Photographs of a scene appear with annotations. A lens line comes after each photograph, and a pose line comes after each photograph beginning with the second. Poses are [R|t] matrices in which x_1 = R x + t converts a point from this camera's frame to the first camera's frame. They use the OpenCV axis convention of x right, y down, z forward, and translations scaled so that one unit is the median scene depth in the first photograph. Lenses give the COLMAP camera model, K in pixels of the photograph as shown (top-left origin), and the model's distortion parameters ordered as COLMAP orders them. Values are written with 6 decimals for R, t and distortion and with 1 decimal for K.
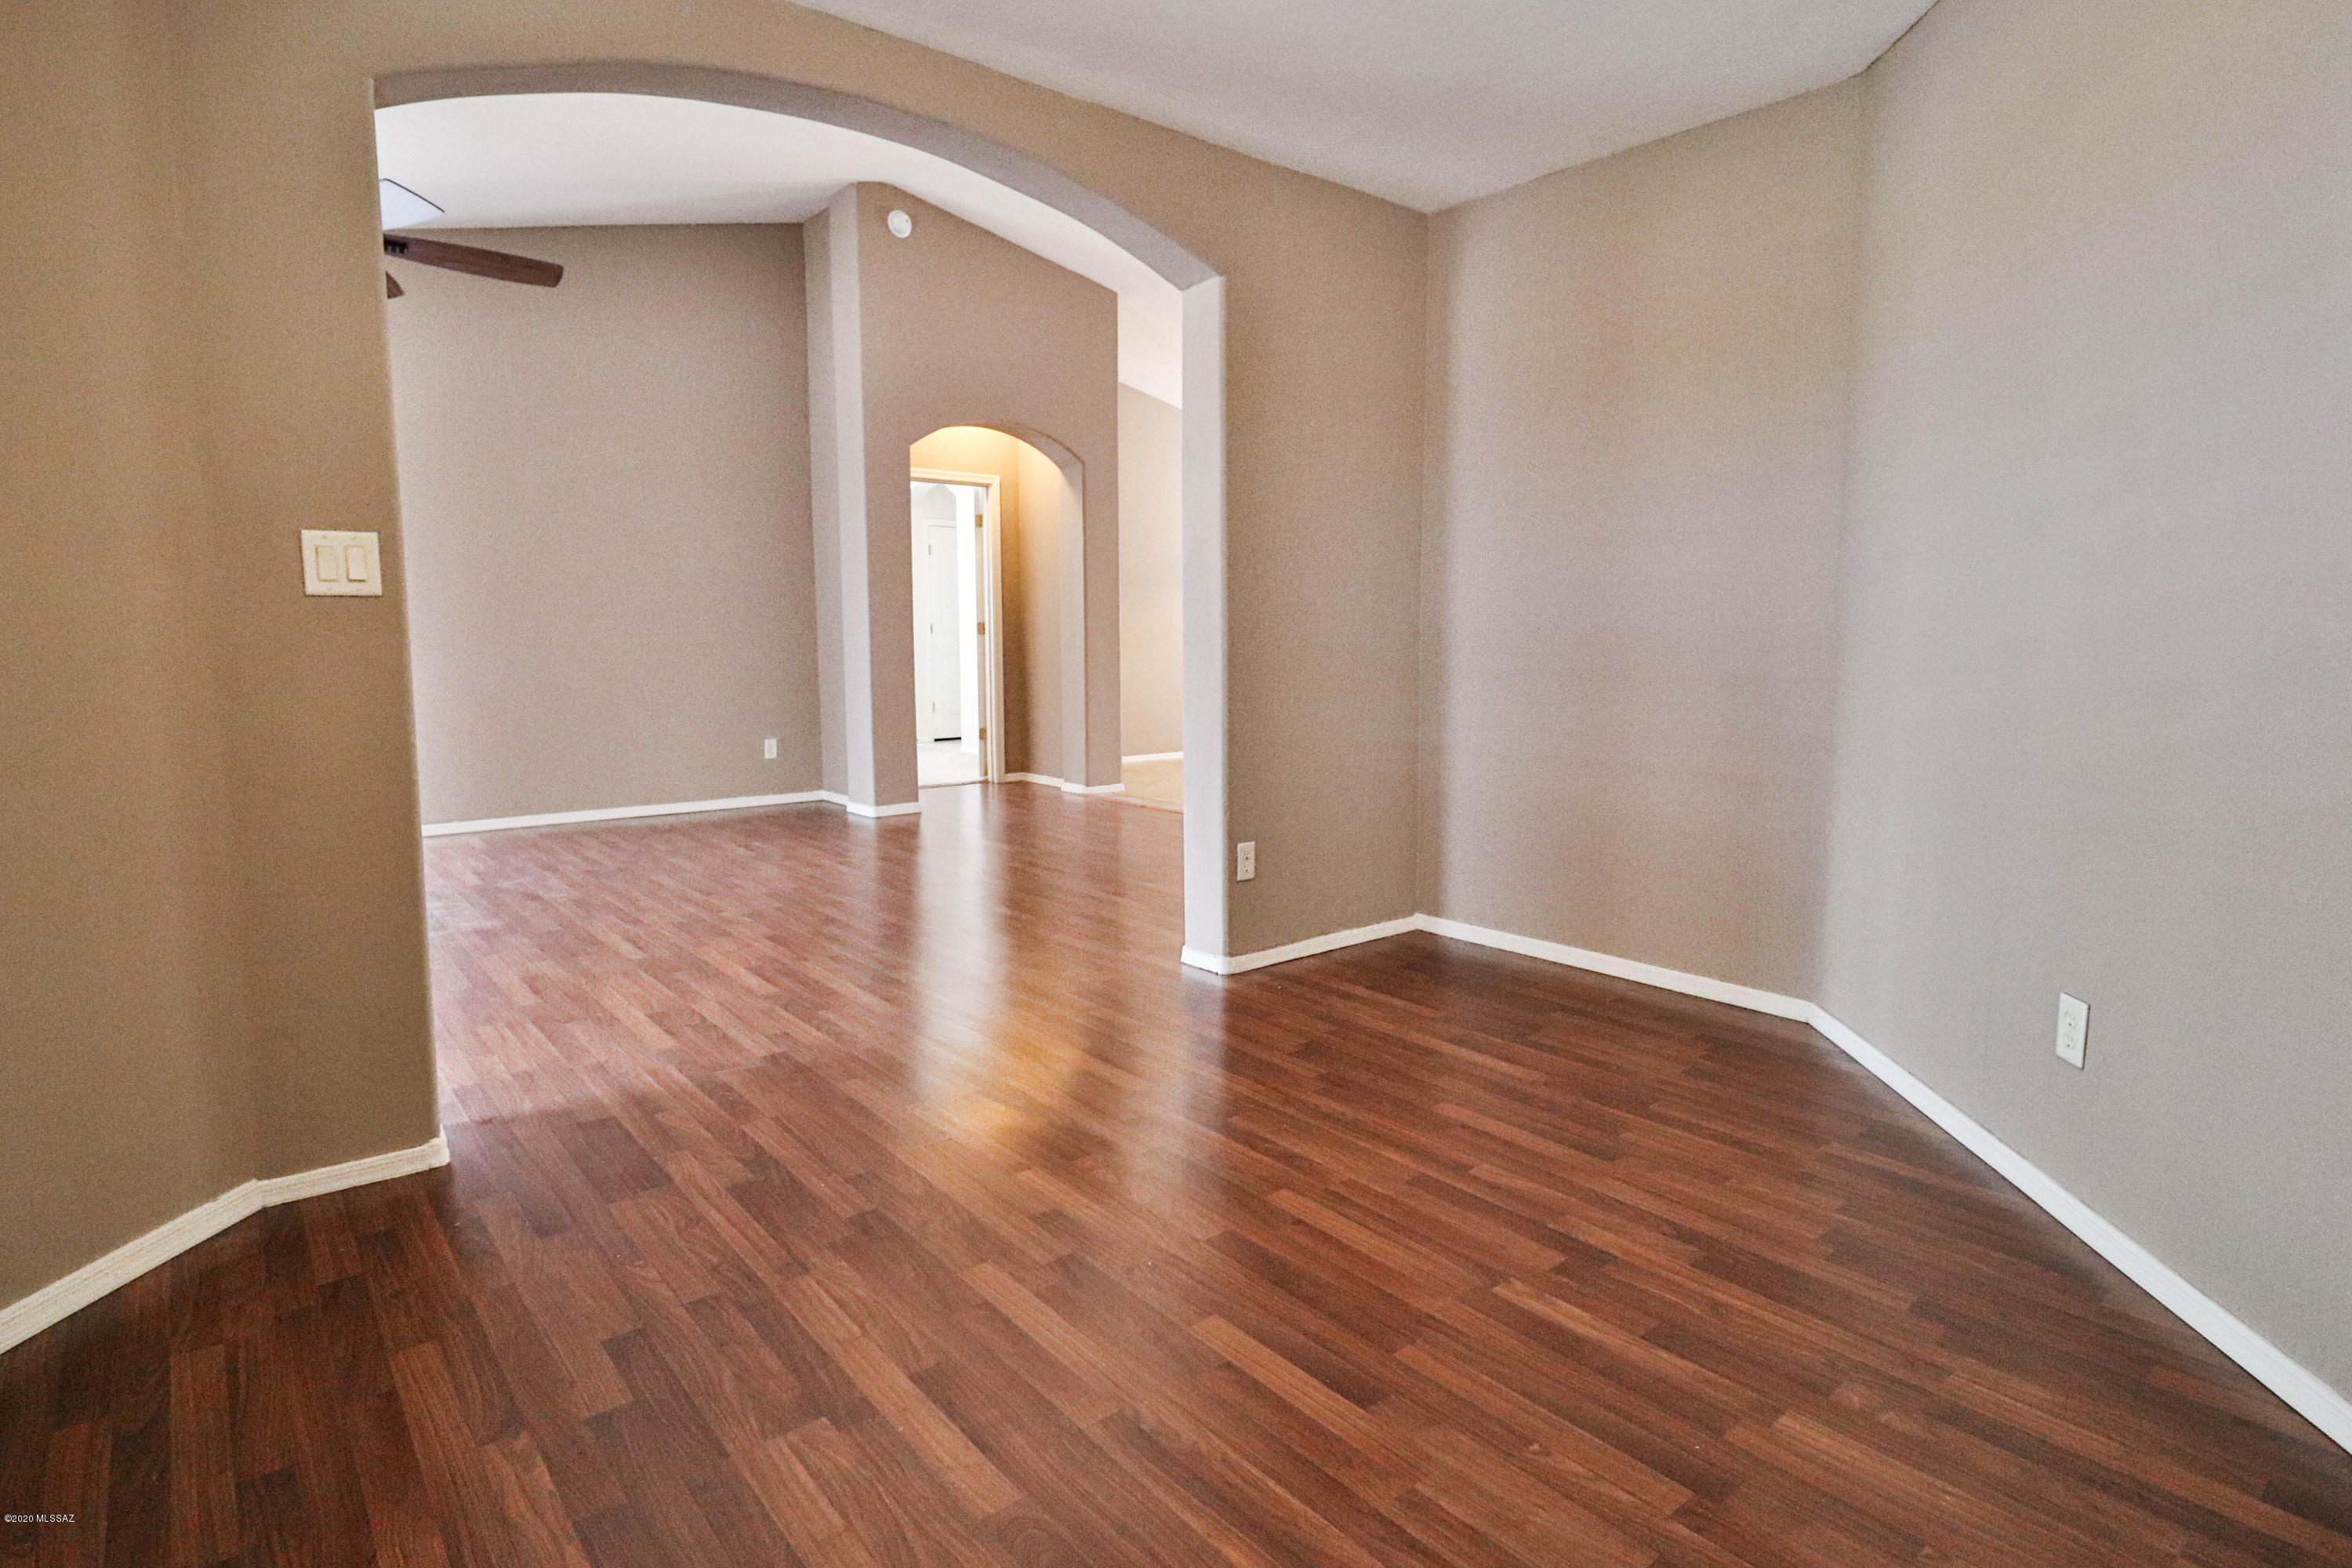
lens RADIAL K [[1211.6, 0, 1178.2], [0, 1211.6, 781.7], [0, 0, 1]] dist [-0.005943, -0.011150]
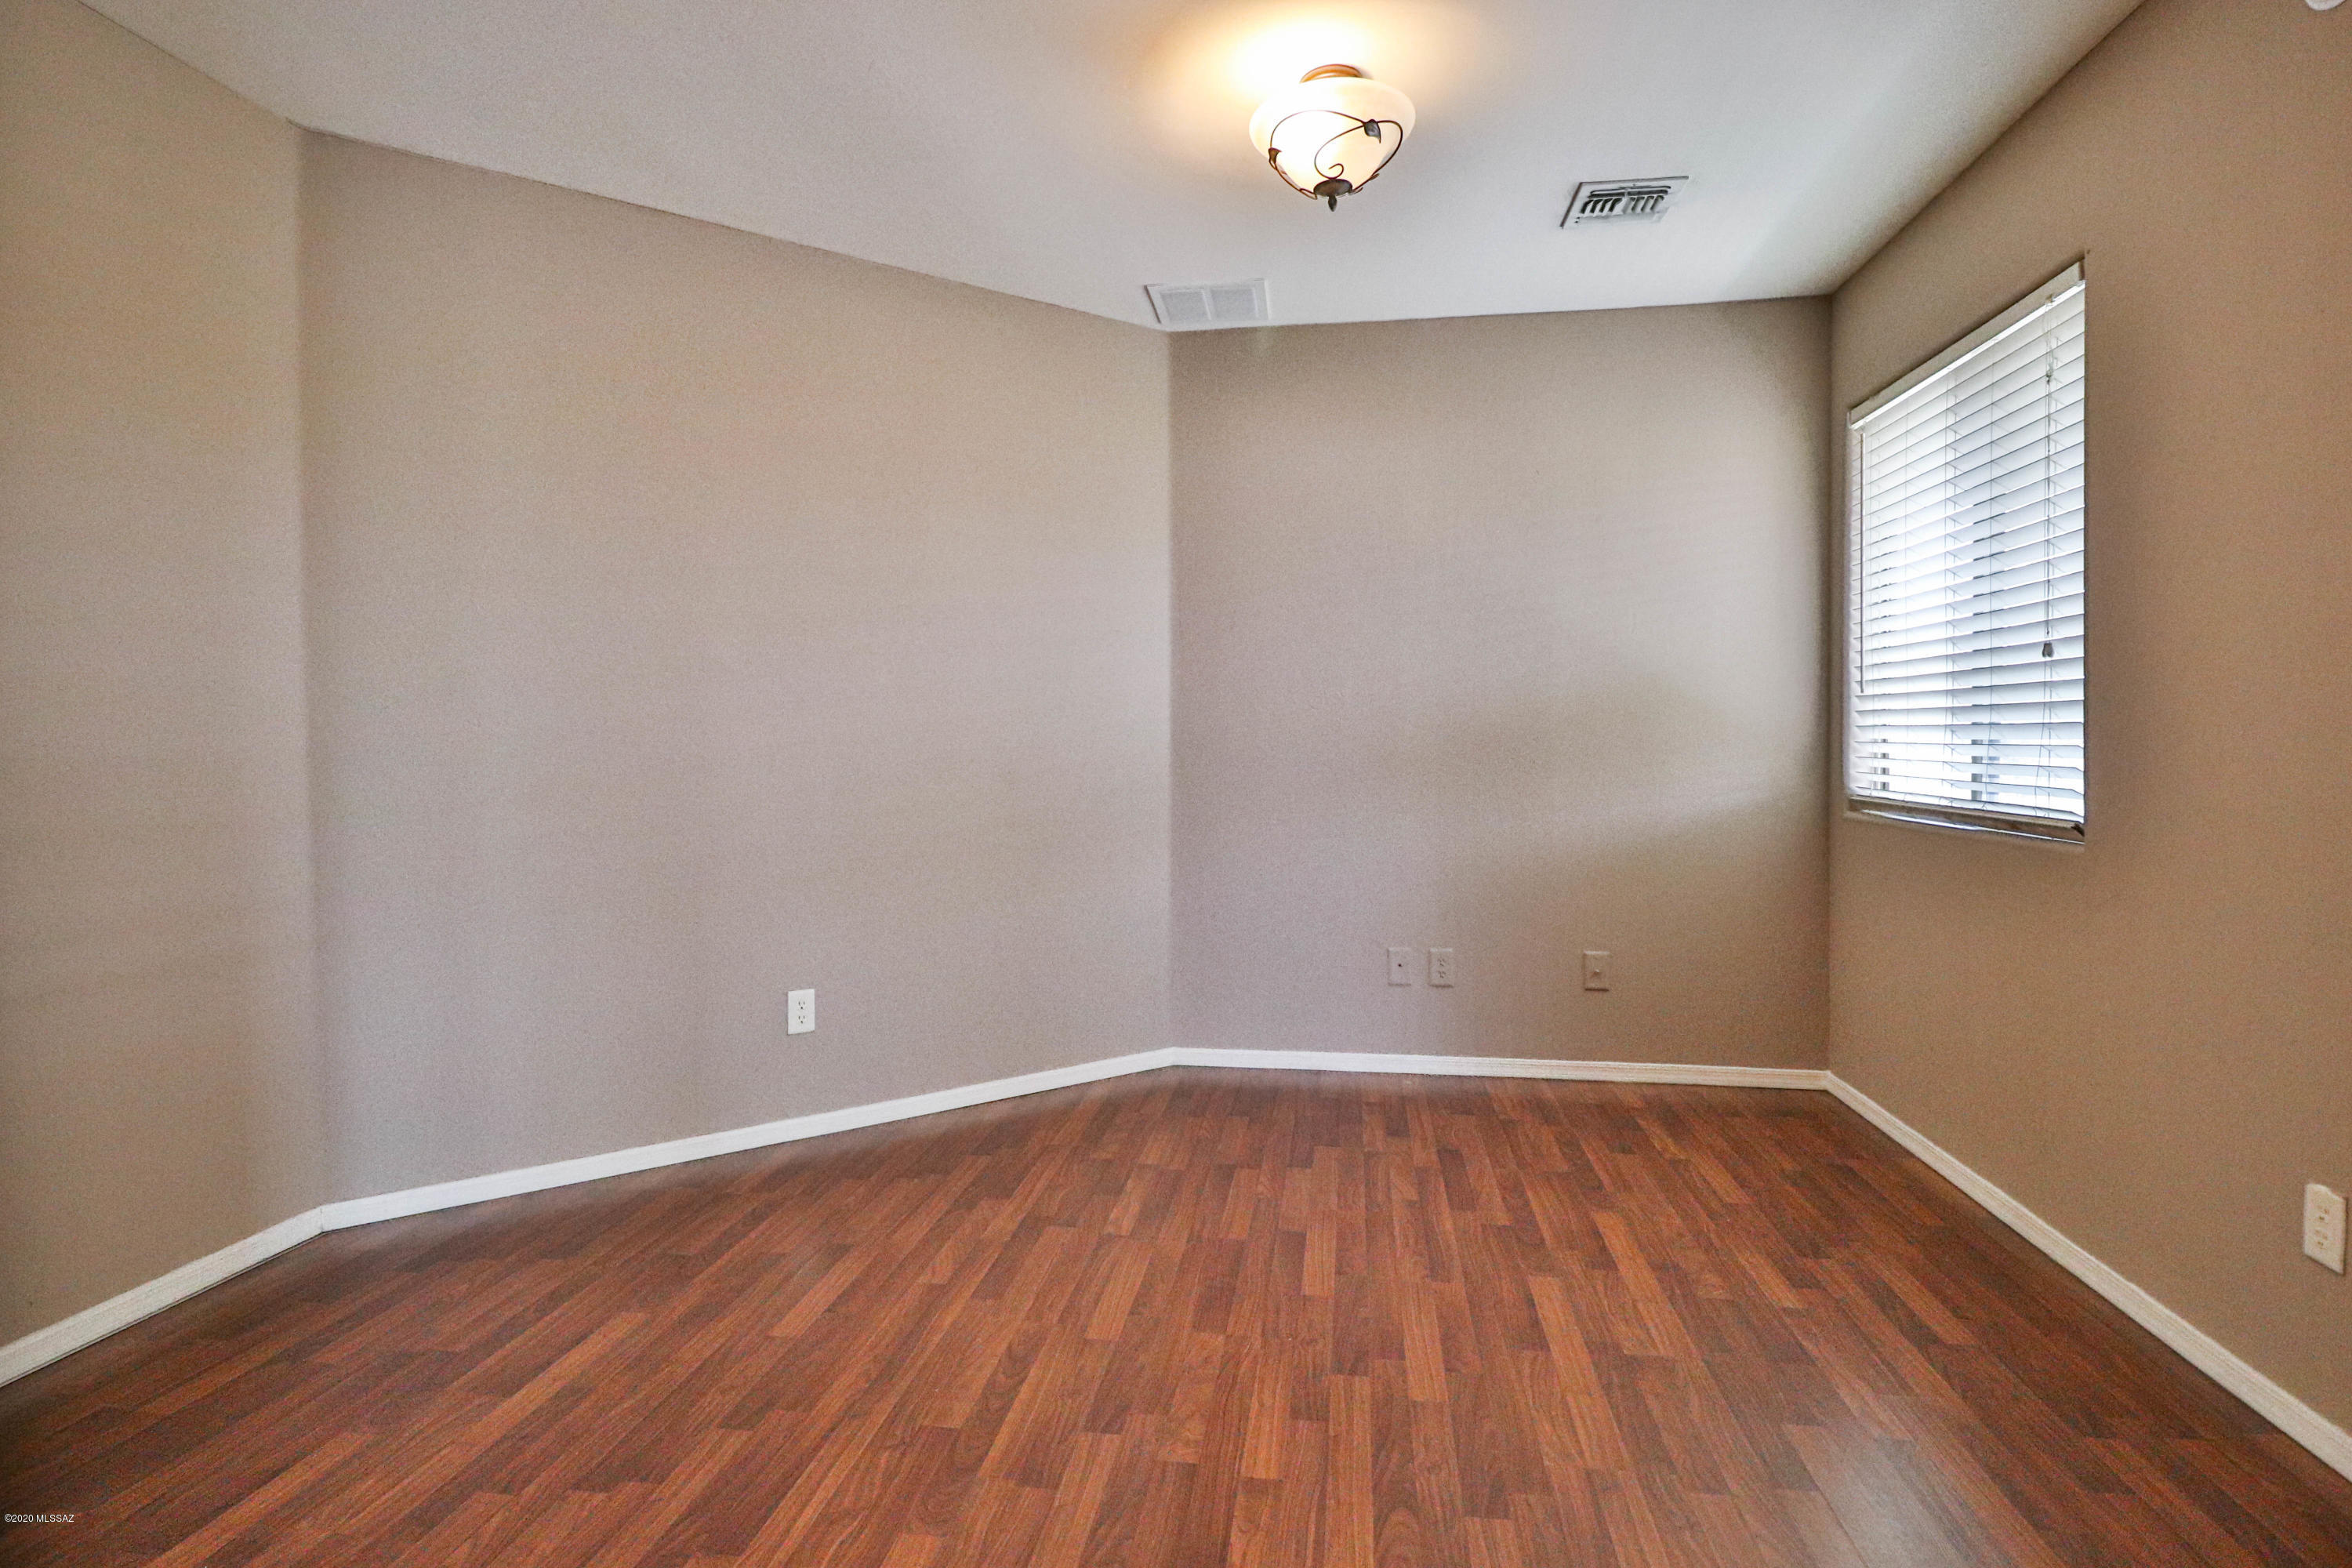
lens RADIAL K [[1211.6, 0, 1172.1], [0, 1211.6, 775.2], [0, 0, 1]] dist [-0.005943, -0.011150]
pose [[-0.668144, -0.015002, 0.743880, -0.789735], [0.100645, 0.988785, 0.110339, -0.238255], [-0.737193, 0.148591, -0.659141, 1.816167]]
